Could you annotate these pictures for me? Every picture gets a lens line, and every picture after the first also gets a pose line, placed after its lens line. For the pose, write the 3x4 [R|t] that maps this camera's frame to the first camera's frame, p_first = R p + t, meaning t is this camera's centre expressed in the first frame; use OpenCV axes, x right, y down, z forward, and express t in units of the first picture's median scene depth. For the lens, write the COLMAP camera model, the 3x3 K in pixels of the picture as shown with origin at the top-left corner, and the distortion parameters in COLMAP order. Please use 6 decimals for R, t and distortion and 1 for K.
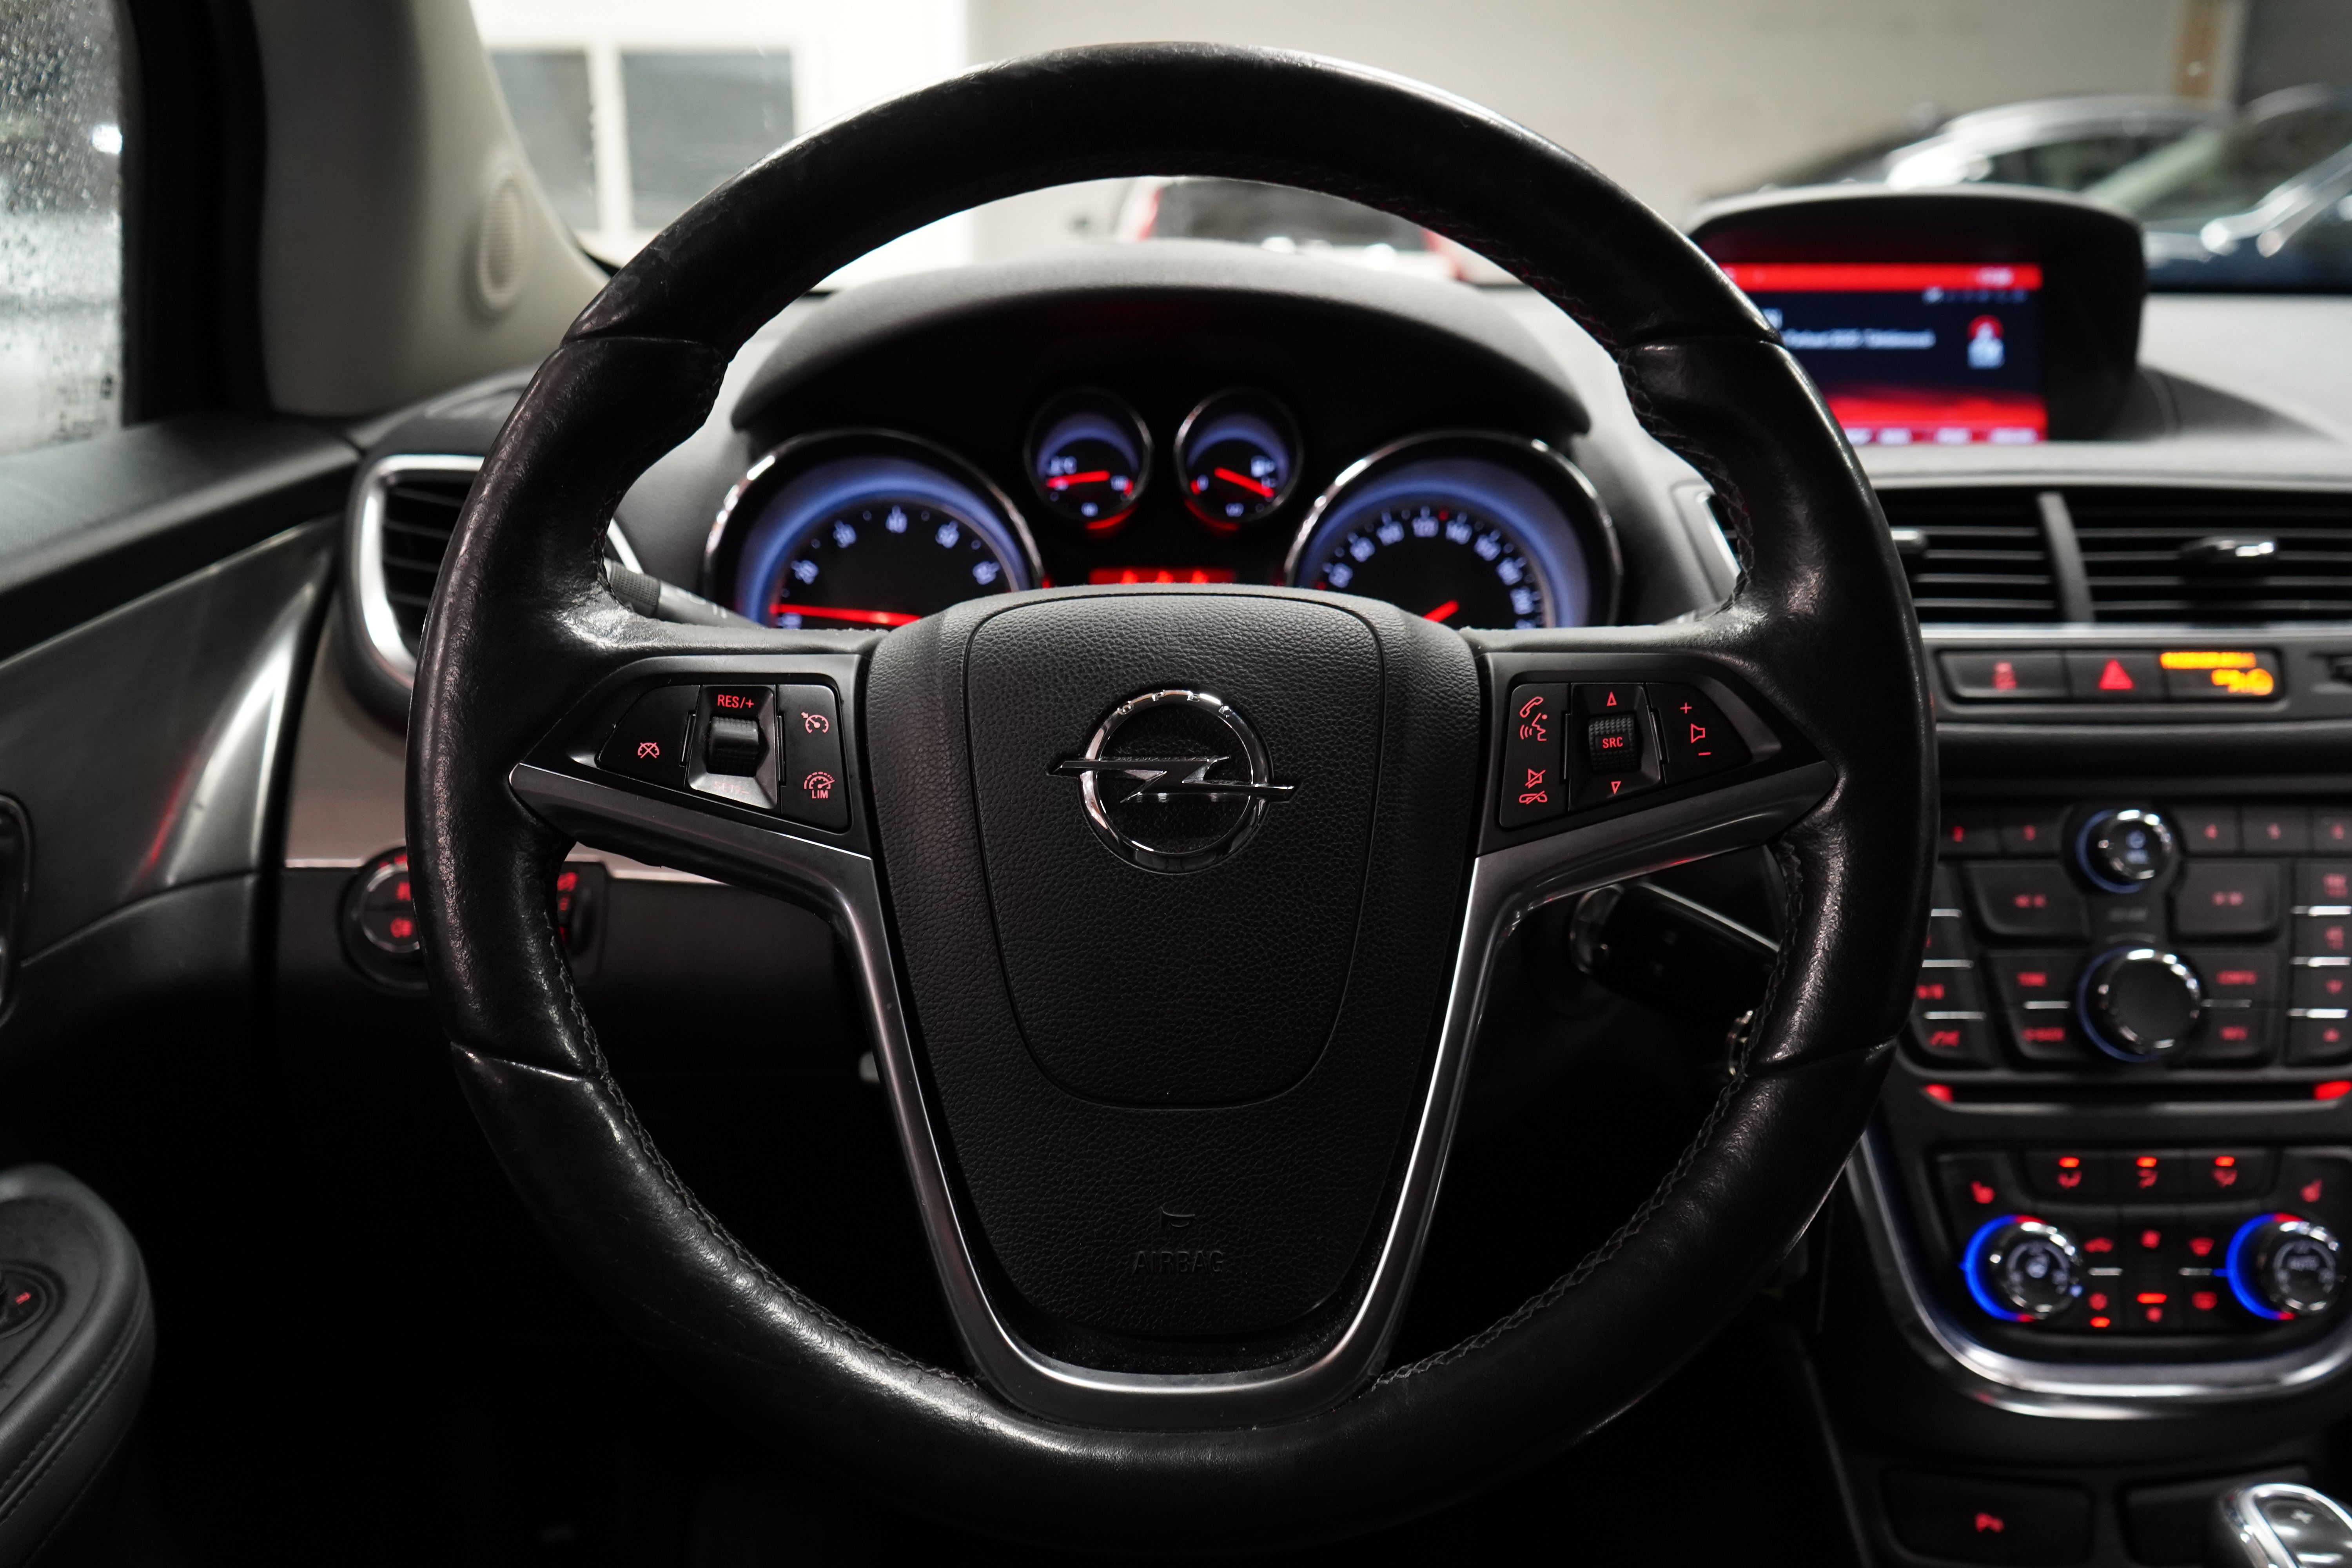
lens RADIAL K [[1922.4, 0, 1176.0], [0, 1922.4, 784.0], [0, 0, 1]] dist [-0.004015, -0.089017]
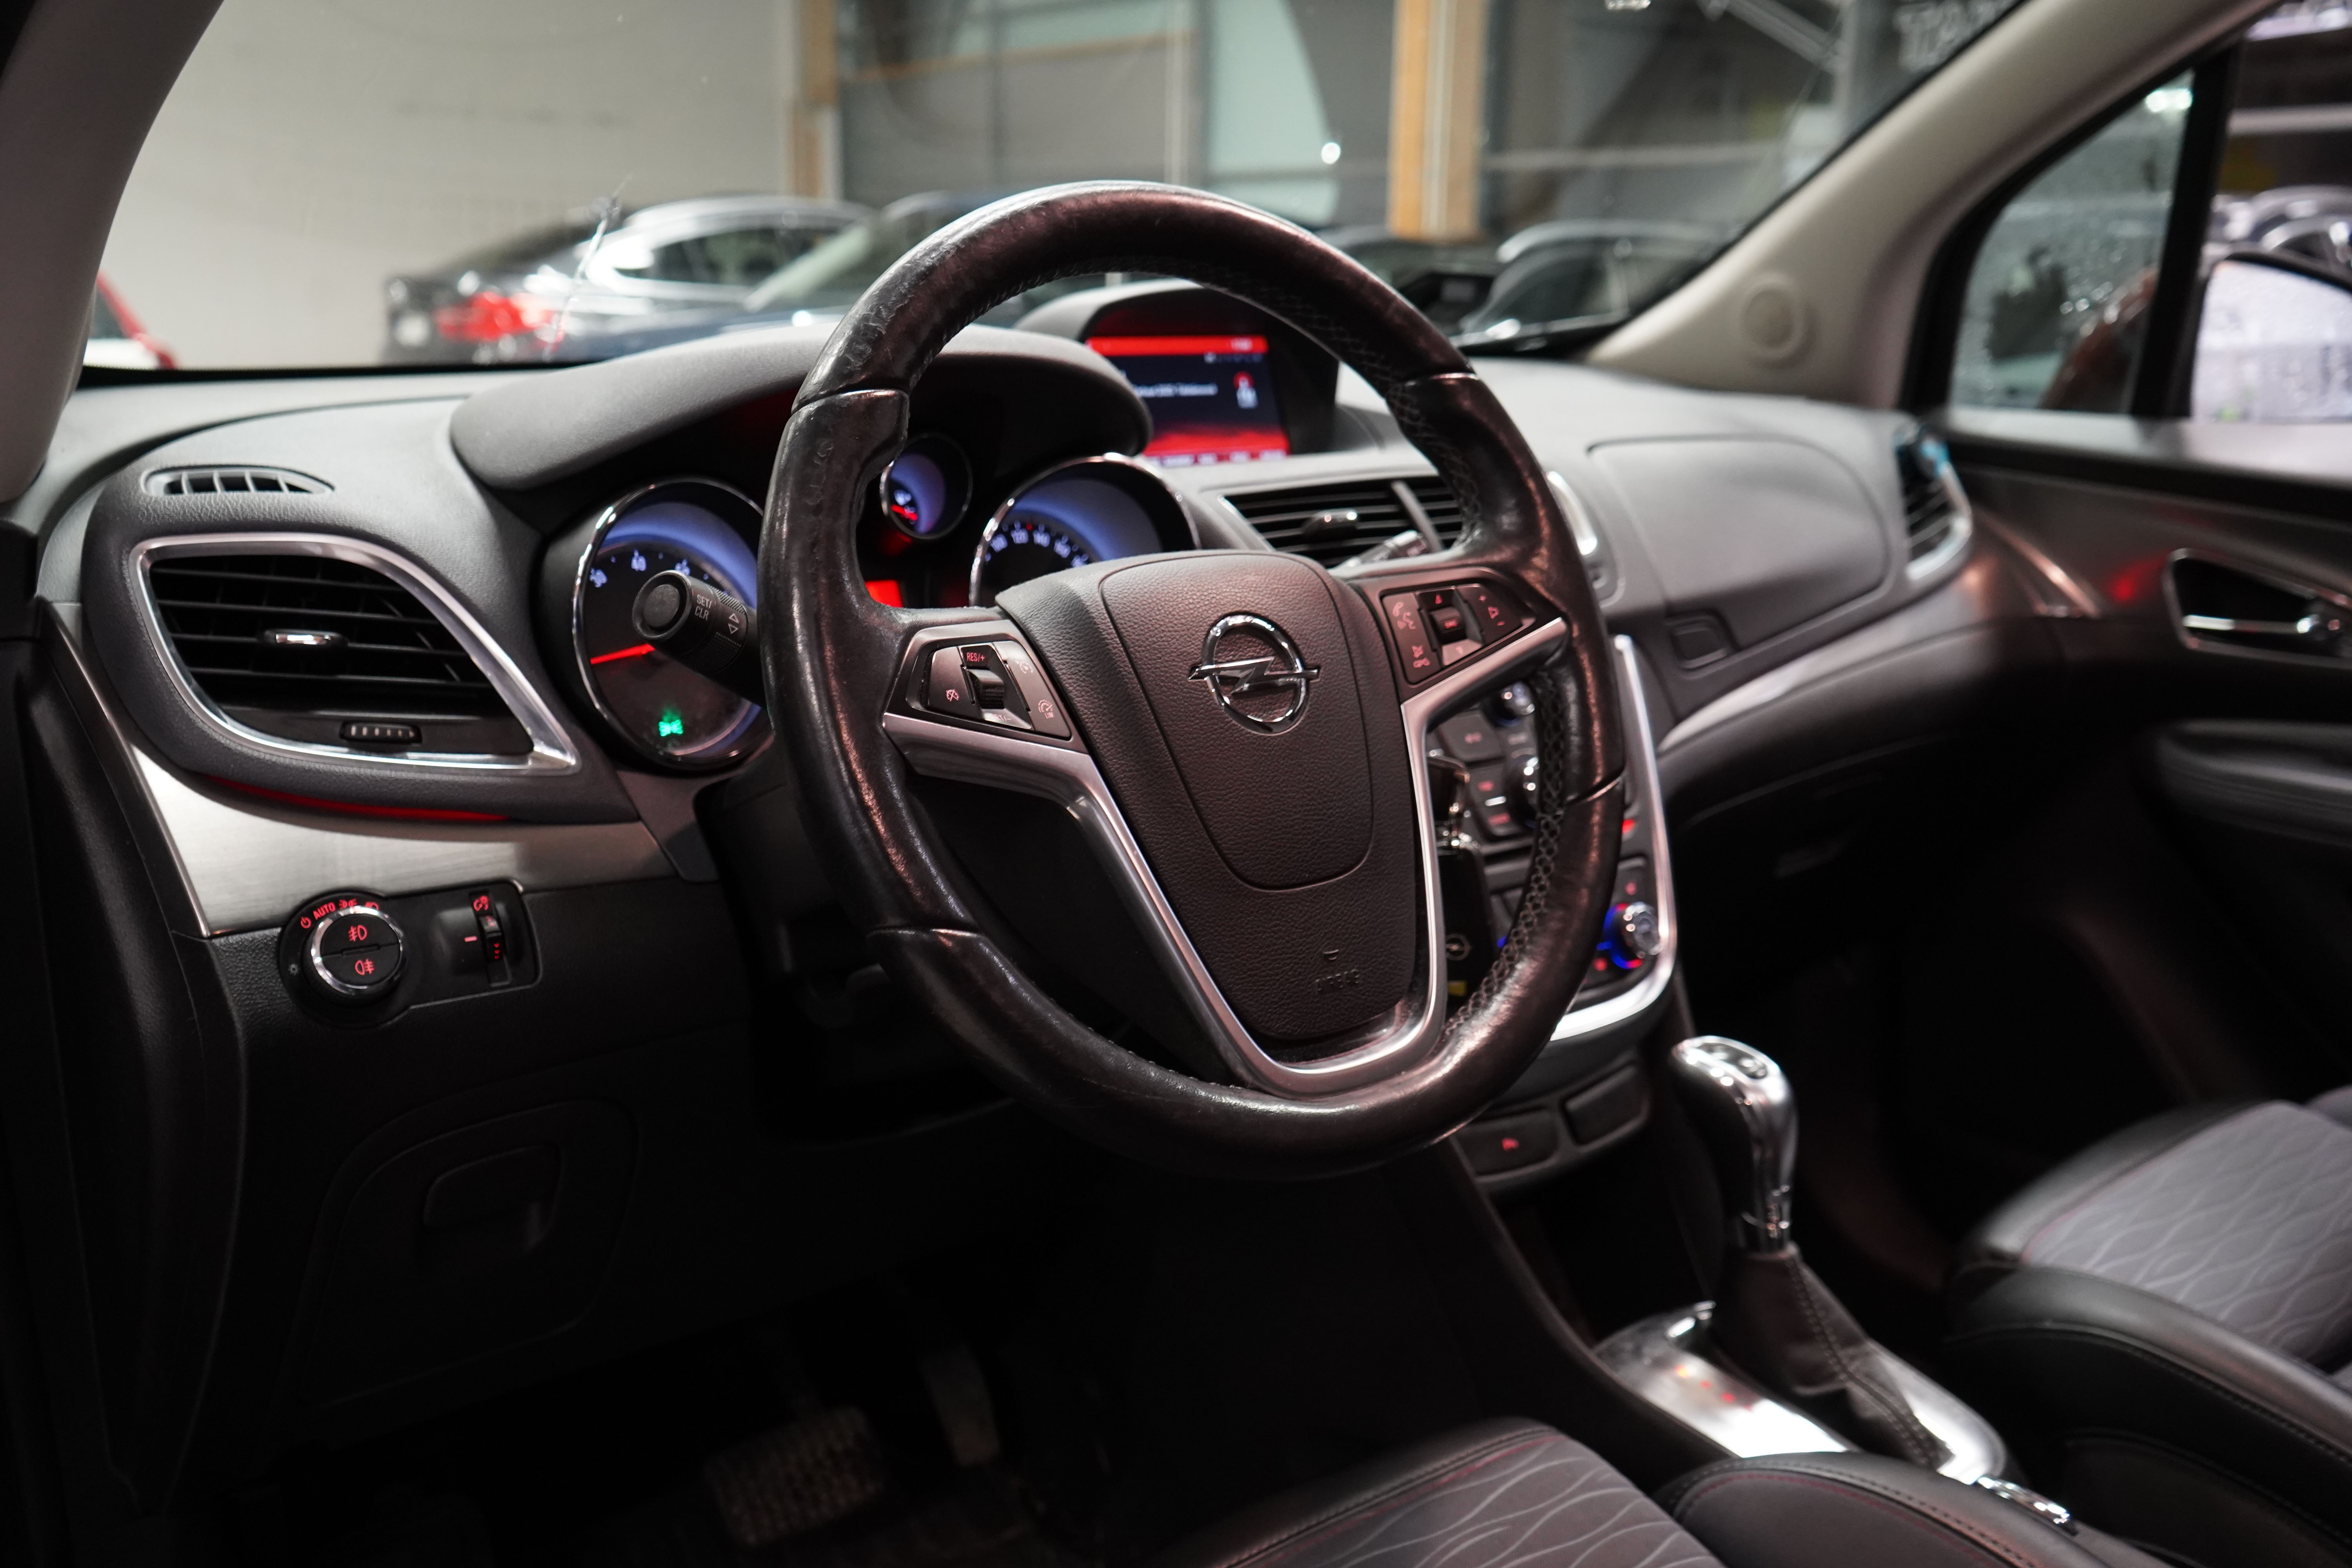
lens RADIAL K [[1922.4, 0, 1176.0], [0, 1922.4, 784.0], [0, 0, 1]] dist [-0.004015, -0.089017]
pose [[0.781028, -0.142784, 0.607953, -0.611883], [0.168546, 0.985581, 0.014946, 0.030724], [-0.601321, 0.090795, 0.793832, -0.085034]]
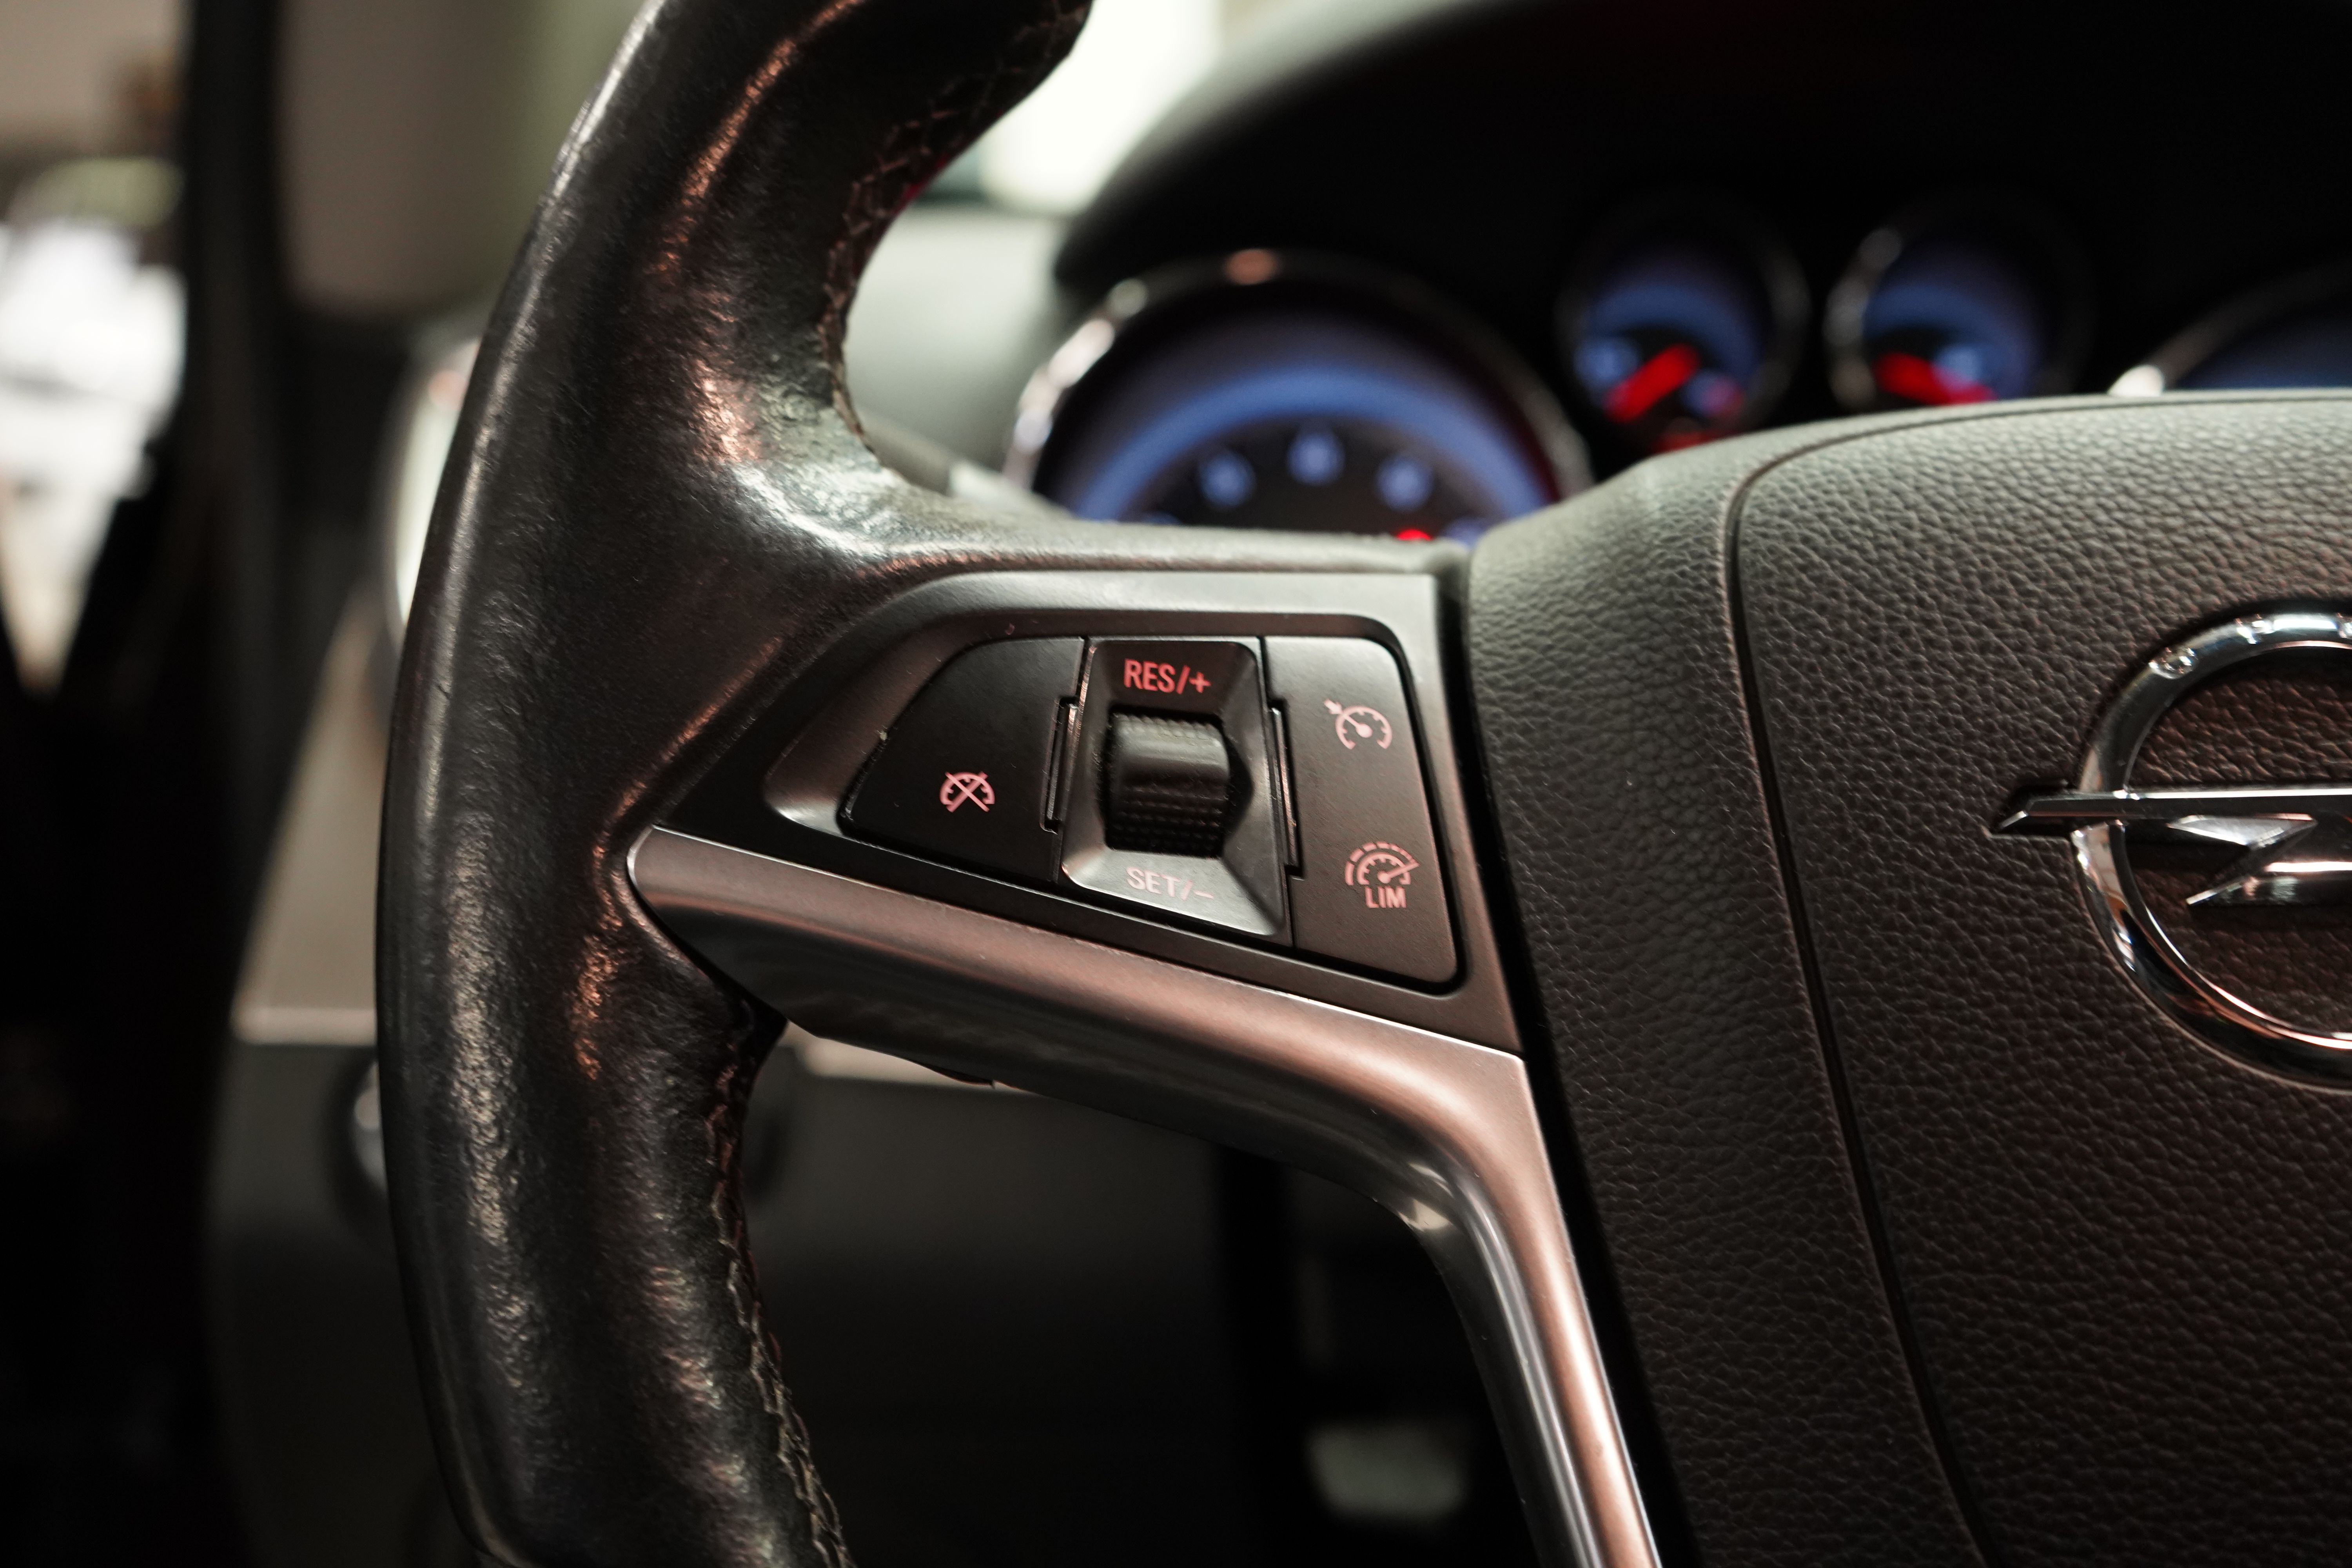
lens RADIAL K [[2345.8, 0, 1176.0], [0, 2345.8, 784.0], [0, 0, 1]] dist [0.013137, 0.007345]
pose [[0.993428, -0.021893, -0.112346, -0.110949], [0.012803, 0.996631, -0.081005, 0.013289], [0.113741, 0.079034, 0.990362, 0.327030]]
